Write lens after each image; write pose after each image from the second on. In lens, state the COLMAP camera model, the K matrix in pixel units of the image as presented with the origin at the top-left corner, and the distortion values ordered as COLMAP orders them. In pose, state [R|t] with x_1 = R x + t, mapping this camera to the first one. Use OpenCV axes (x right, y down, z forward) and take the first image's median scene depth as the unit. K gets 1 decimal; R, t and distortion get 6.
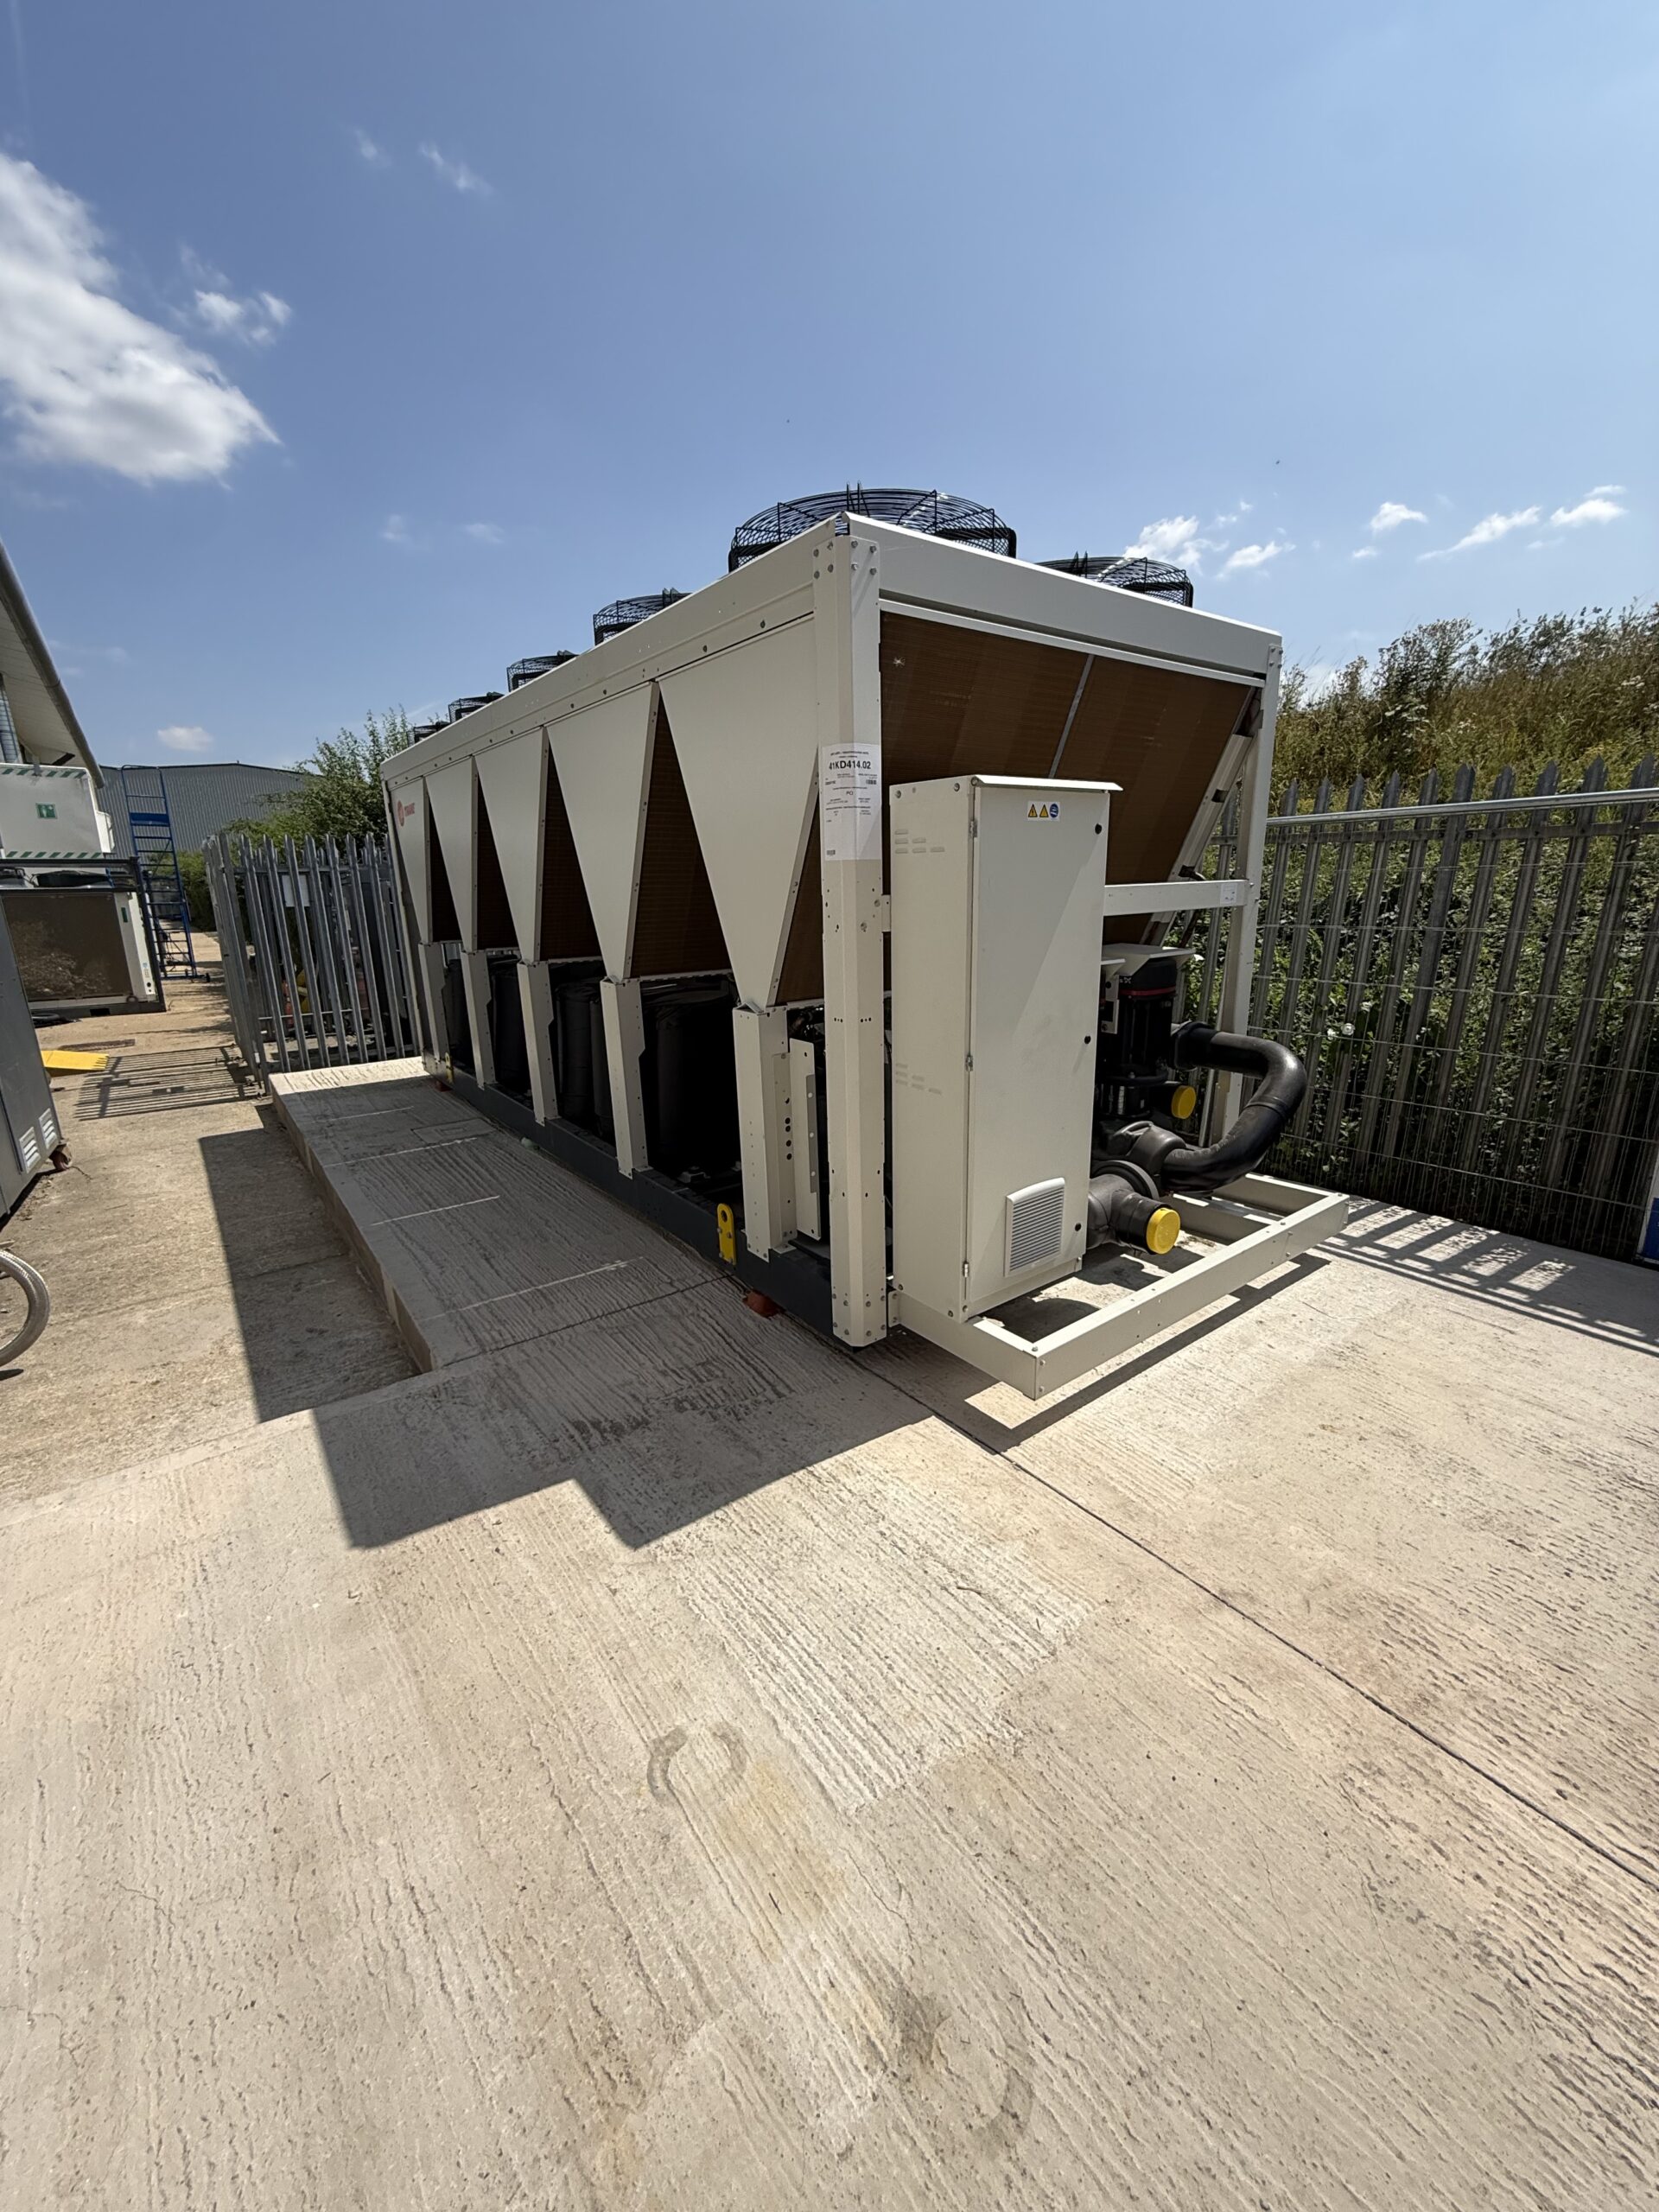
lens RADIAL K [[880.7, 0, 837.5], [0, 880.7, 1107.0], [0, 0, 1]] dist [-0.003177, 0.000814]
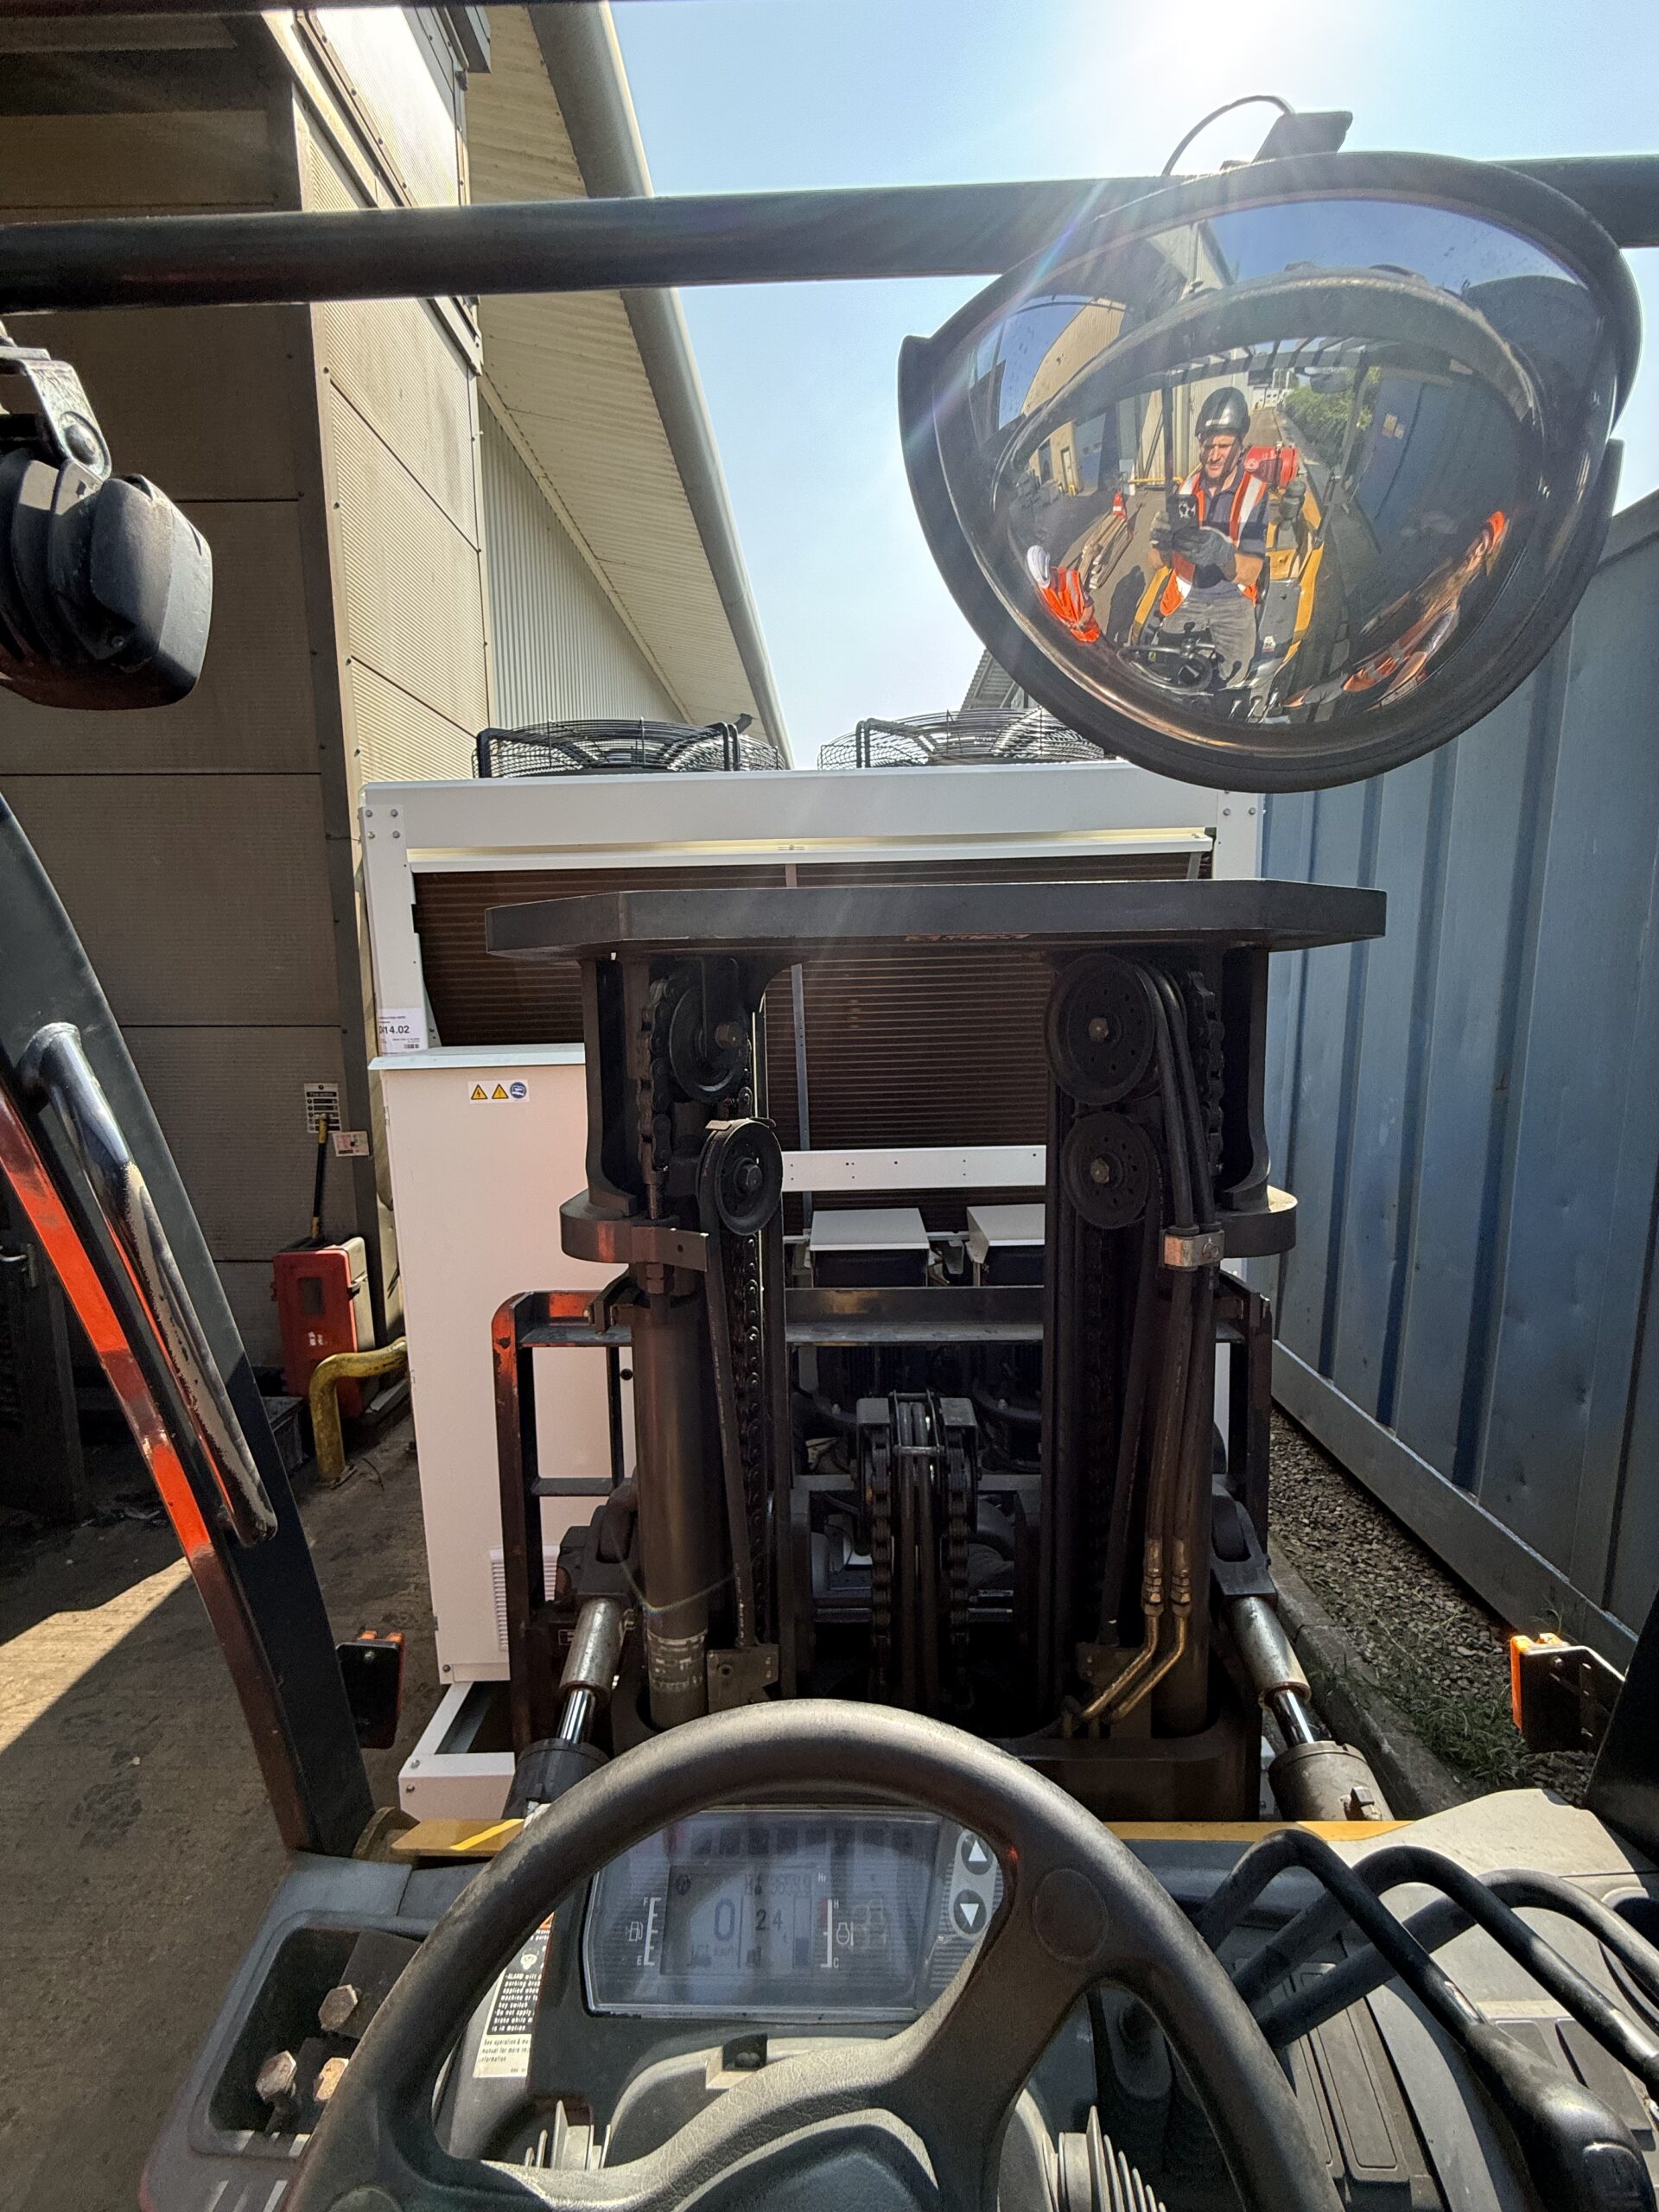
lens RADIAL K [[880.7, 0, 808.4], [0, 880.7, 1108.0], [0, 0, 1]] dist [-0.003177, 0.000814]
pose [[0.797192, 0.076651, -0.598841, 0.880154], [-0.147747, 0.986516, -0.070412, -0.283375], [0.585369, 0.144609, 0.797767, 0.481497]]
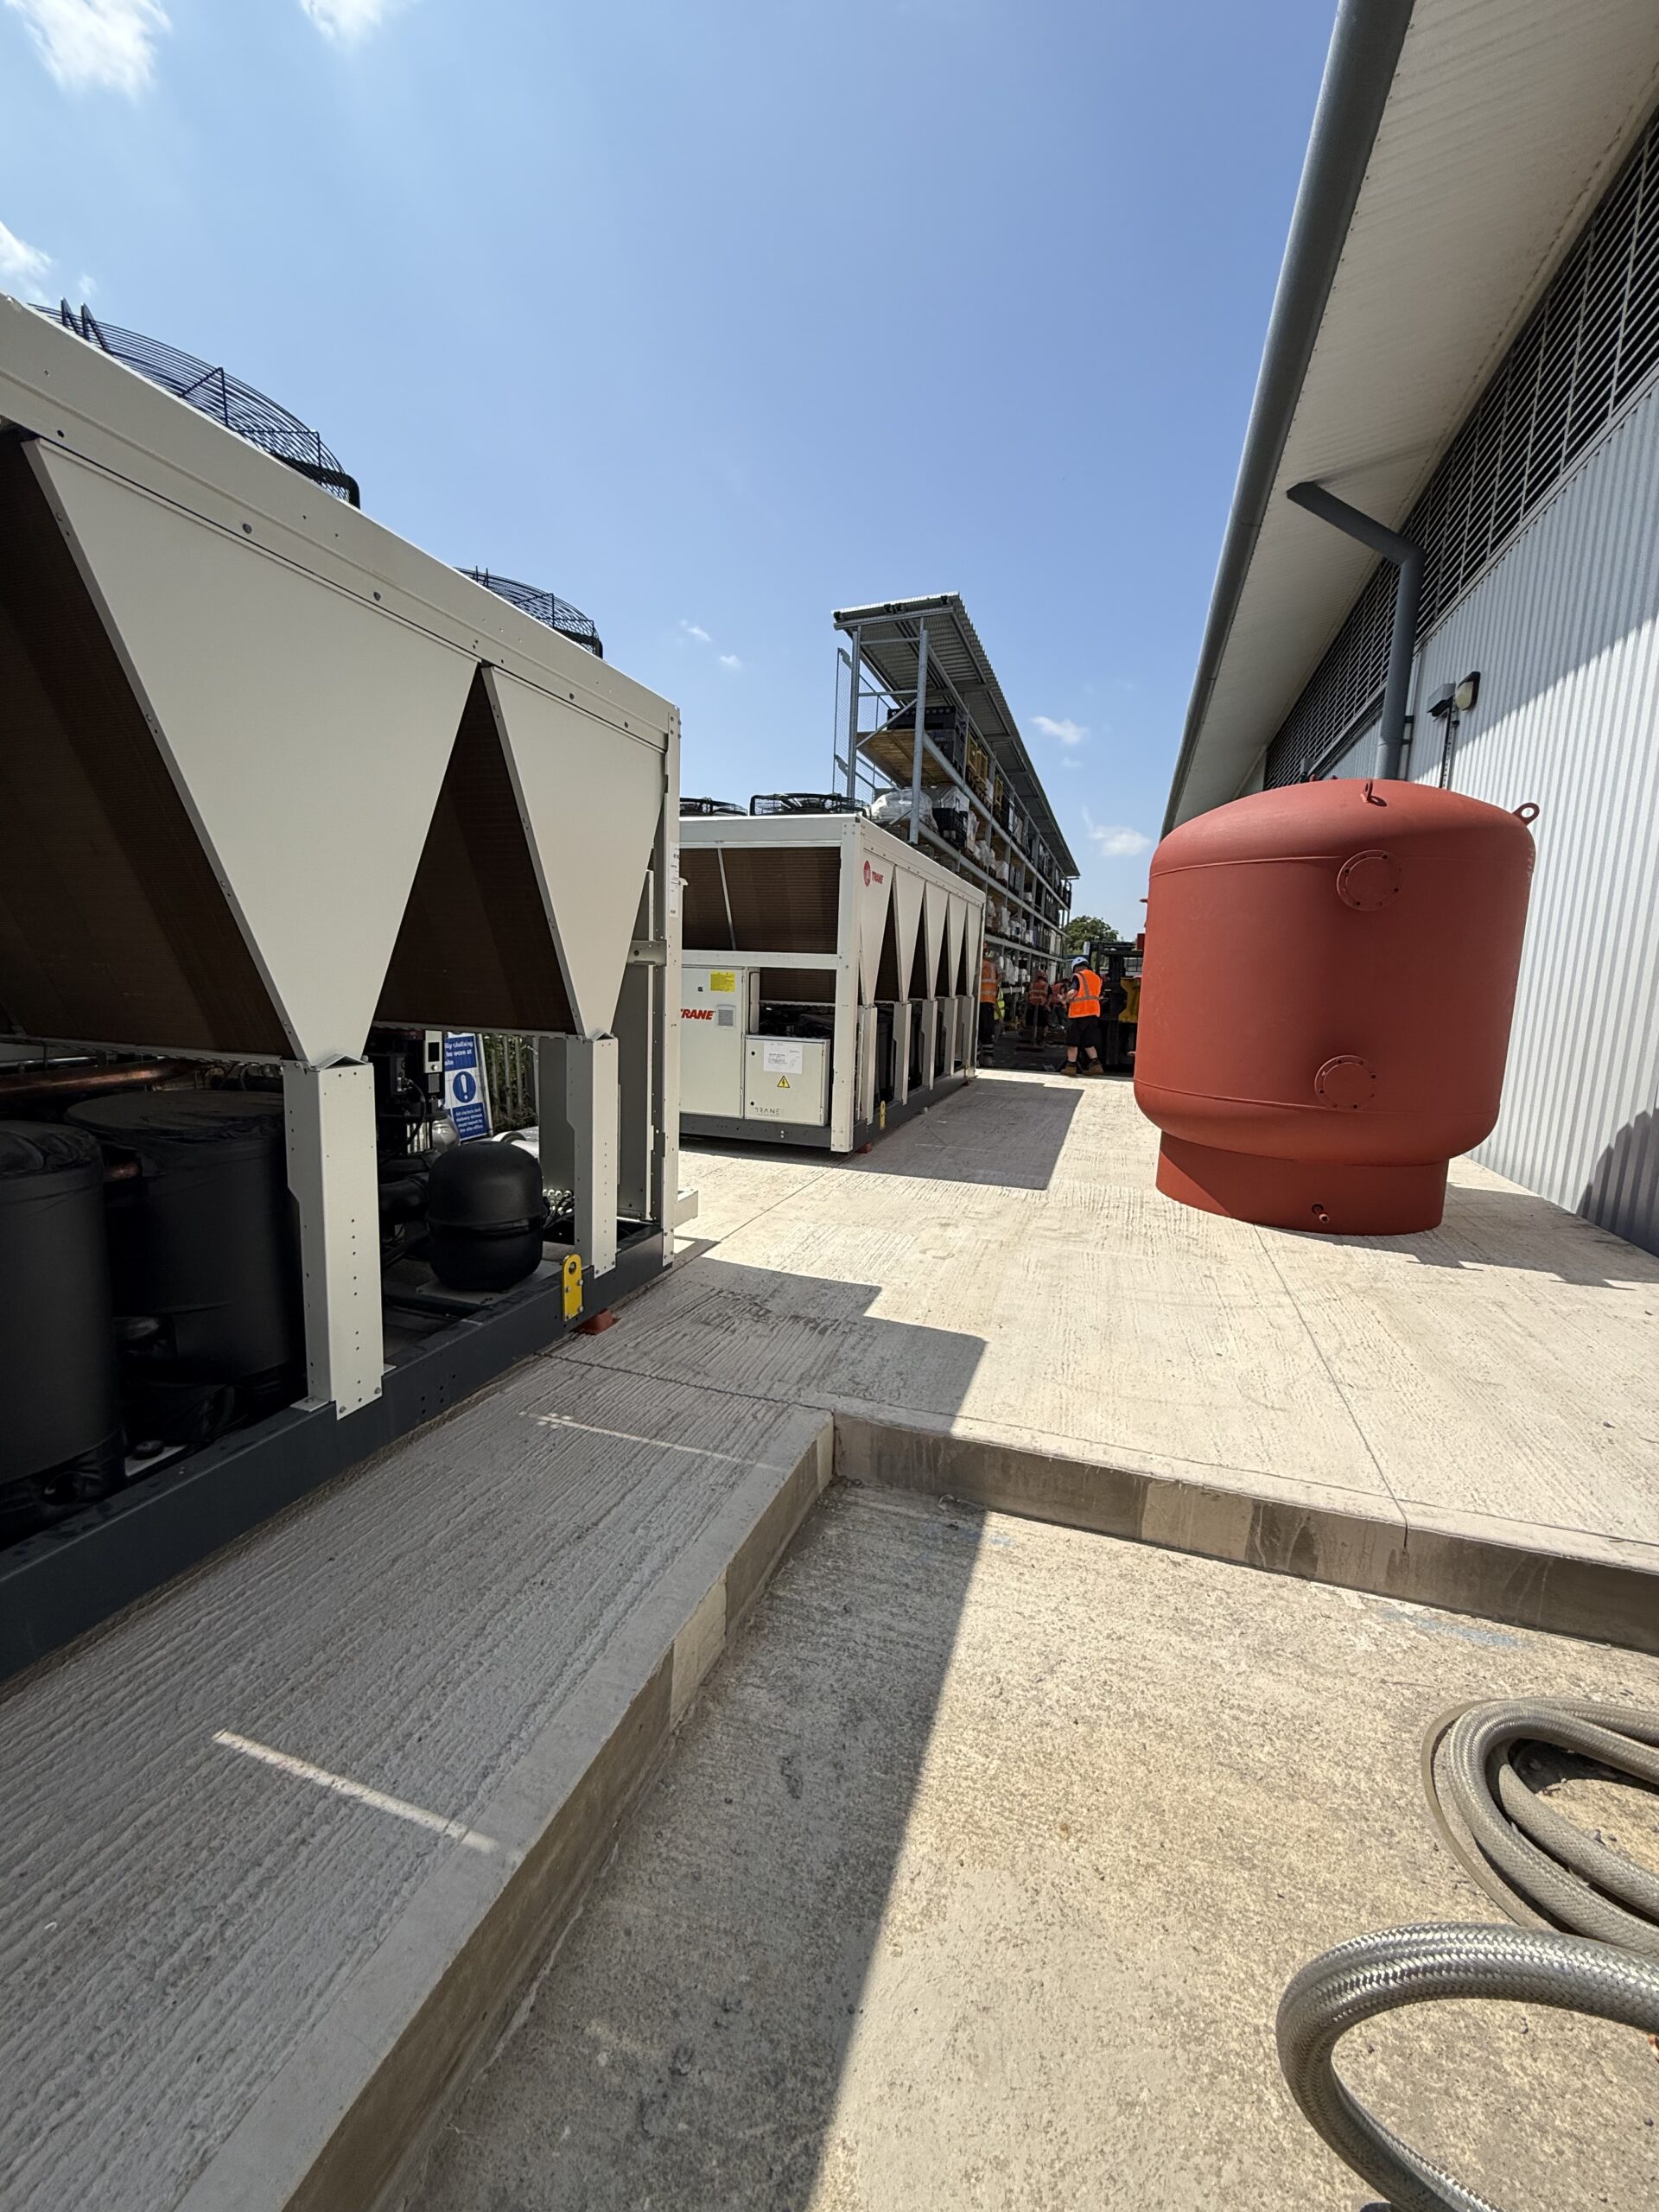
lens RADIAL K [[880.7, 0, 837.0], [0, 880.7, 1108.0], [0, 0, 1]] dist [-0.003177, 0.000814]
pose [[-0.569110, -0.125862, 0.812572, -1.350920], [0.188452, 0.941946, 0.277890, -0.322245], [-0.800375, 0.311281, -0.512352, 1.567899]]
